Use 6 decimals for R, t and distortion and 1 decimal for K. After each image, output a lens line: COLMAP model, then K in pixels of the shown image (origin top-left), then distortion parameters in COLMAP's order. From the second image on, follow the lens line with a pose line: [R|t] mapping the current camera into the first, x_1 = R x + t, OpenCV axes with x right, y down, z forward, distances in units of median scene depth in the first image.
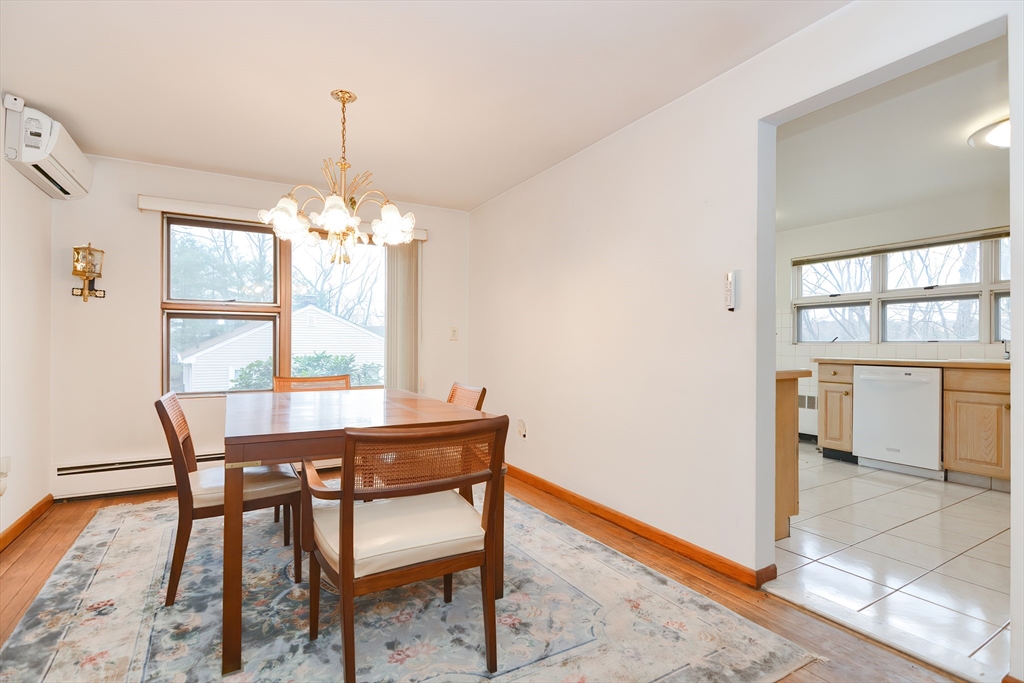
lens RADIAL K [[496.8, 0, 513.2], [0, 496.8, 348.1], [0, 0, 1]] dist [0.019735, -0.011423]
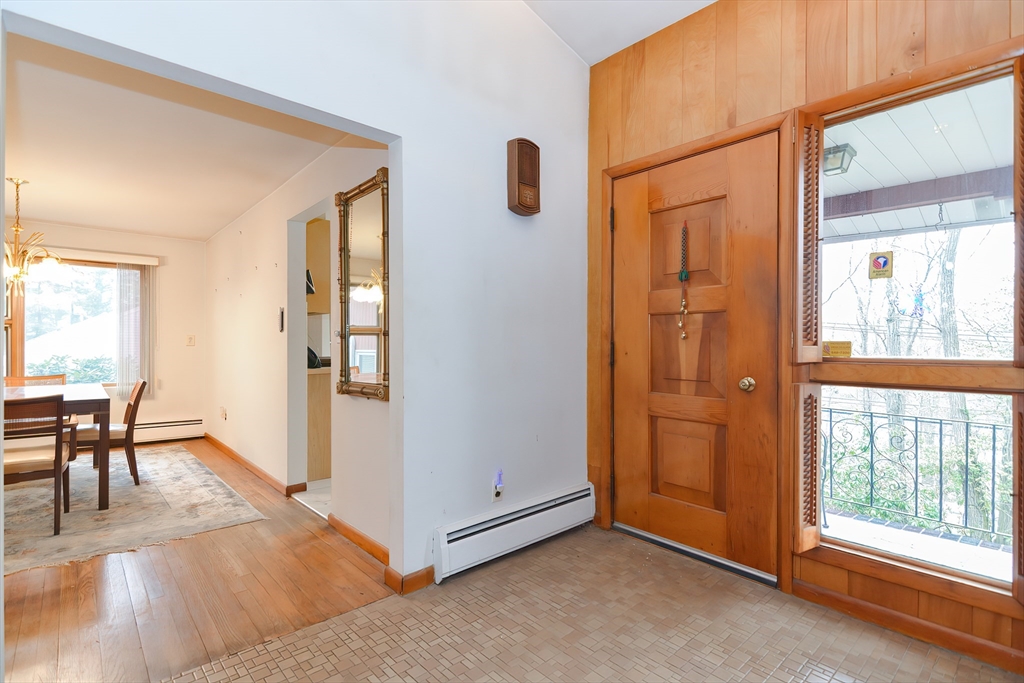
lens RADIAL K [[496.8, 0, 513.2], [0, 496.8, 348.1], [0, 0, 1]] dist [0.019735, -0.011423]
pose [[0.982298, 0.001269, 0.187323, 0.720576], [-0.000701, 0.999995, -0.003098, -0.011347], [-0.187326, 0.002912, 0.982293, -0.627413]]
